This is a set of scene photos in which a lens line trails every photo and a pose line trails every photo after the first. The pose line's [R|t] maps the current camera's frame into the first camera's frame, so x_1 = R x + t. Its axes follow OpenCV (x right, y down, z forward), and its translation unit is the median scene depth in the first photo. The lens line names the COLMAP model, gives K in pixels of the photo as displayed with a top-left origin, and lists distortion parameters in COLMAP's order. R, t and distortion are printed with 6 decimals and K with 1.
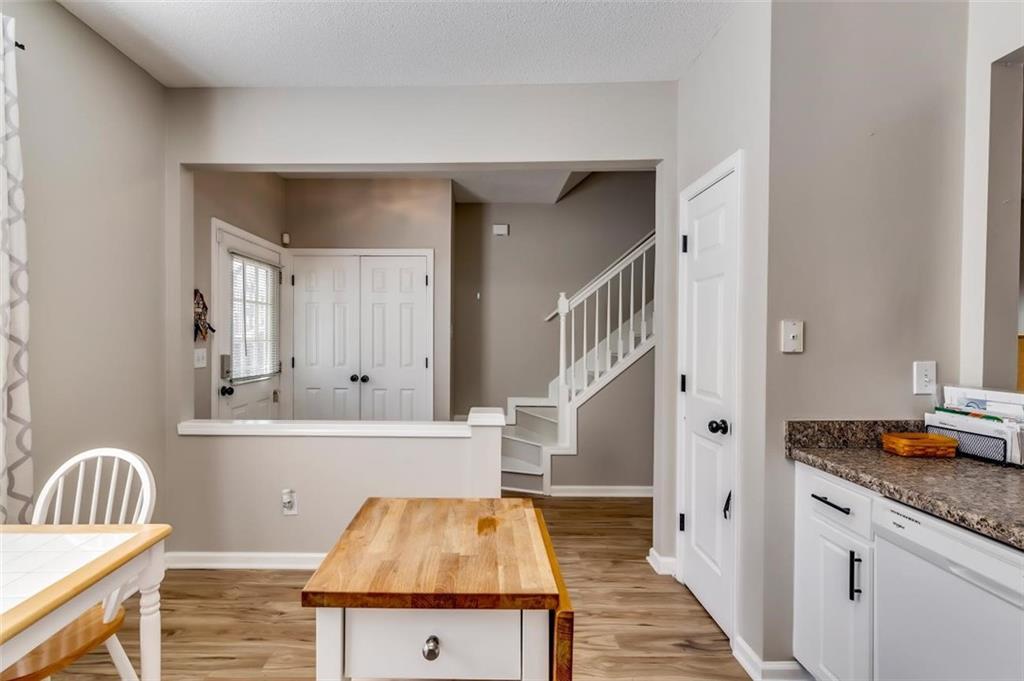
lens RADIAL K [[459.0, 0, 476.0], [0, 459.0, 340.7], [0, 0, 1]] dist [0.001745, -0.000126]
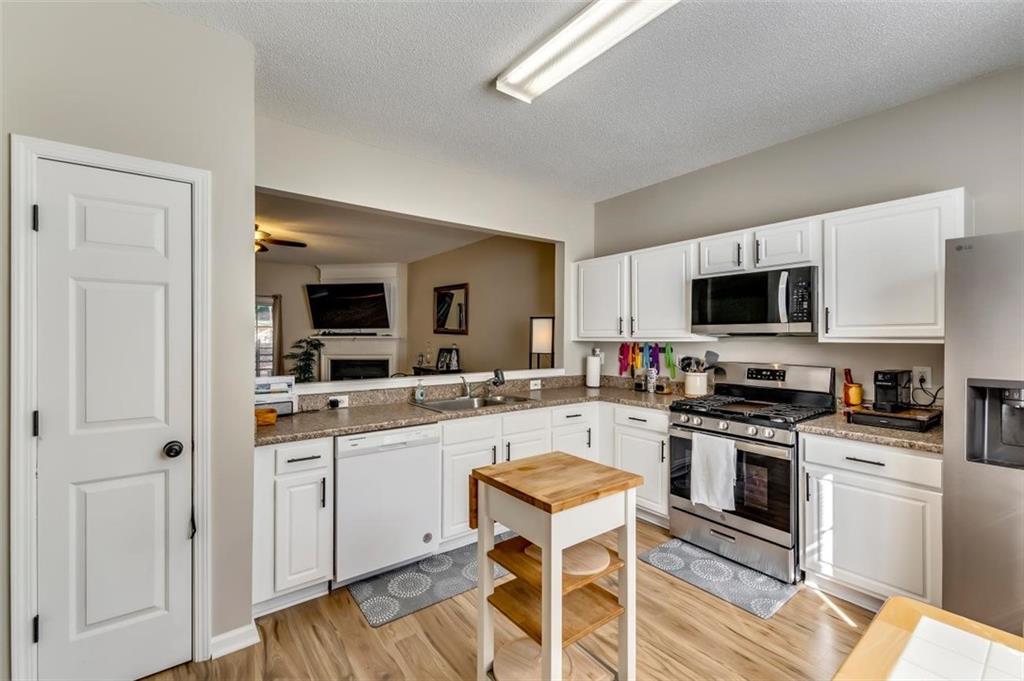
lens RADIAL K [[437.6, 0, 511.8], [0, 437.6, 336.6], [0, 0, 1]] dist [0.004324, -0.000884]
pose [[-0.618464, -0.004368, 0.785801, -0.757432], [0.007170, 0.999912, 0.011201, -0.059401], [-0.785781, 0.012561, -0.618378, 1.298140]]
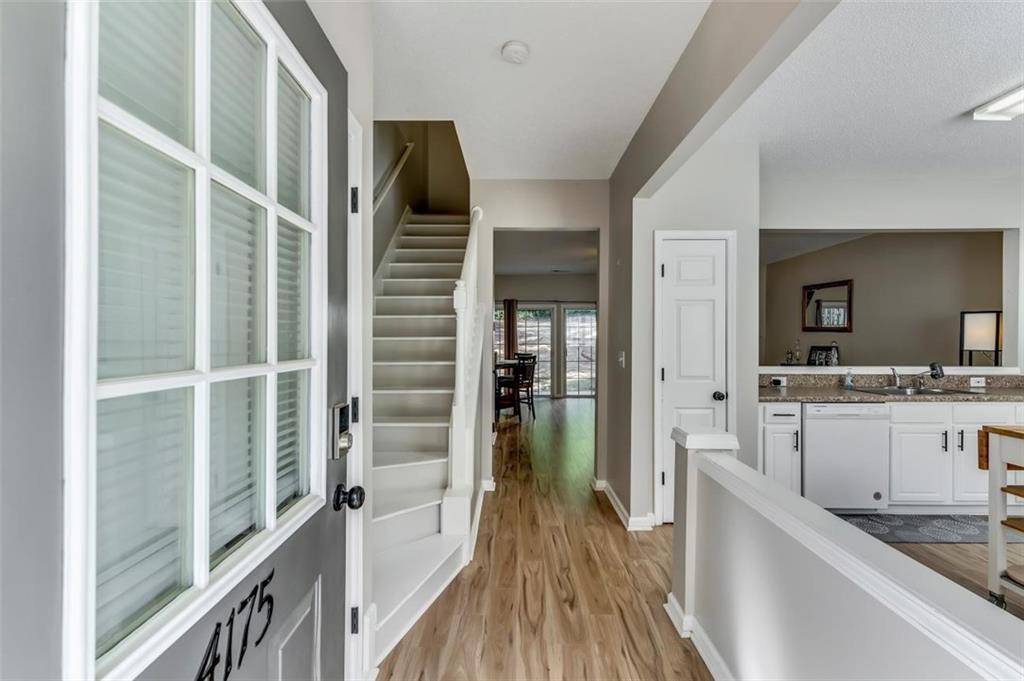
lens RADIAL K [[437.6, 0, 511.8], [0, 437.6, 336.6], [0, 0, 1]] dist [0.004324, -0.000884]
pose [[-0.009318, -0.002998, 0.999952, -1.269215], [0.012003, 0.999923, 0.003110, -0.043610], [-0.999885, 0.012032, -0.009281, 2.231482]]
